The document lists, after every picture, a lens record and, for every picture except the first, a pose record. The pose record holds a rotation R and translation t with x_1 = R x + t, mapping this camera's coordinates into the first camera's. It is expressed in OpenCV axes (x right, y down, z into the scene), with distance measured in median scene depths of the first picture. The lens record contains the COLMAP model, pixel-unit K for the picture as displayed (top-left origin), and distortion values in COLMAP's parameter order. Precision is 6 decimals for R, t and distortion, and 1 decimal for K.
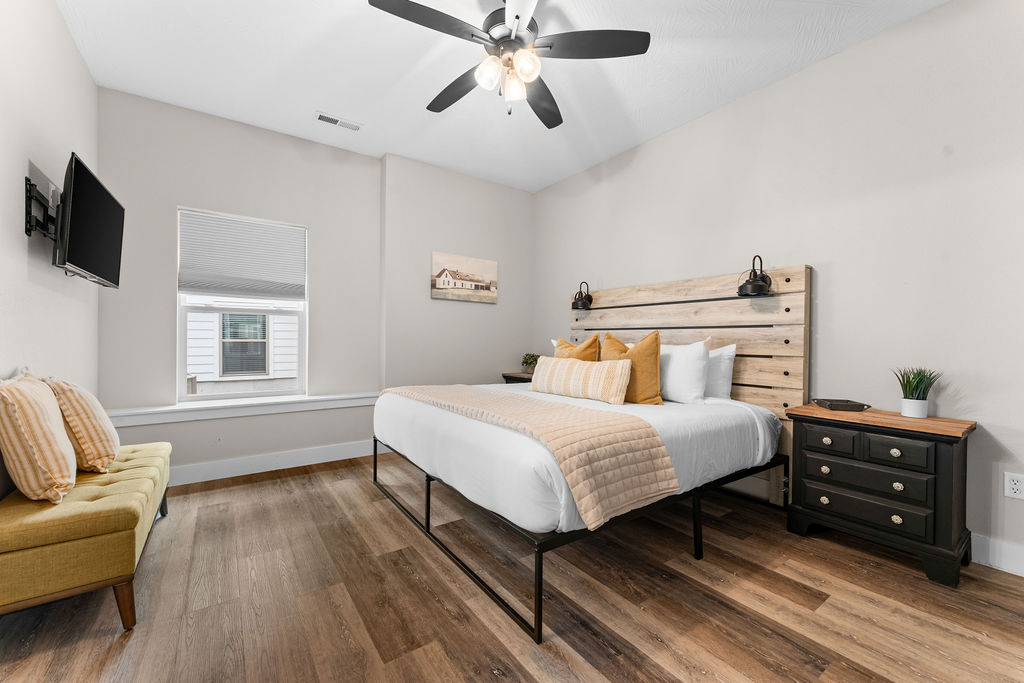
lens RADIAL K [[409.0, 0, 512.0], [0, 409.0, 341.5], [0, 0, 1]] dist [0.001497, 0.000151]
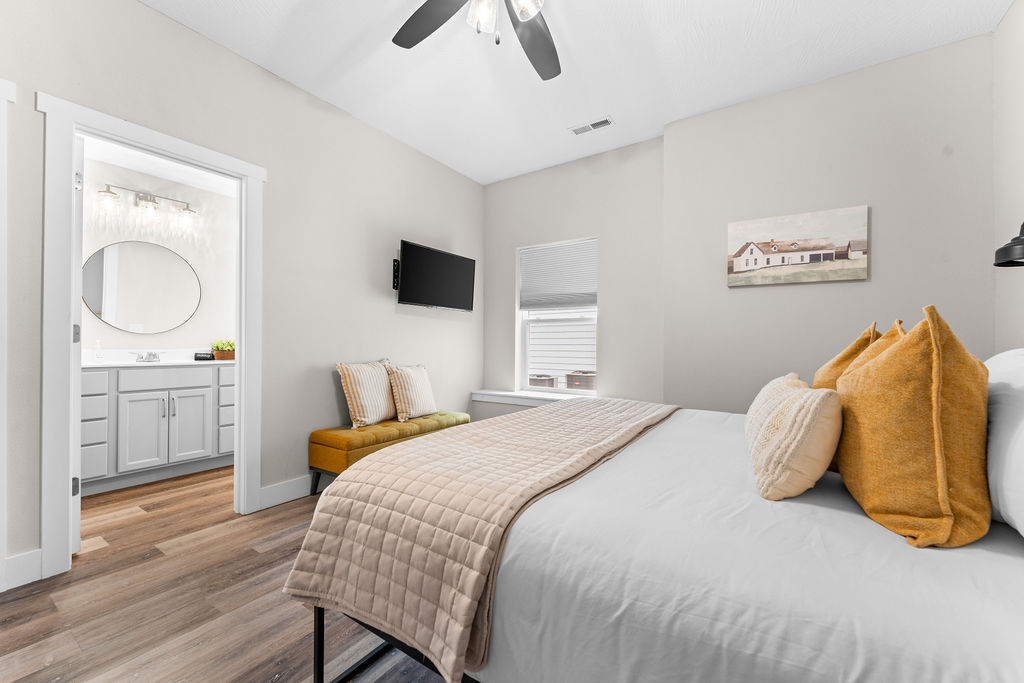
lens RADIAL K [[409.0, 0, 512.0], [0, 409.0, 341.5], [0, 0, 1]] dist [0.001497, 0.000151]
pose [[0.350528, -0.011088, -0.936486, 0.352322], [-0.005078, 0.999893, -0.013739, 0.003460], [0.936538, 0.009572, 0.350435, 0.381020]]
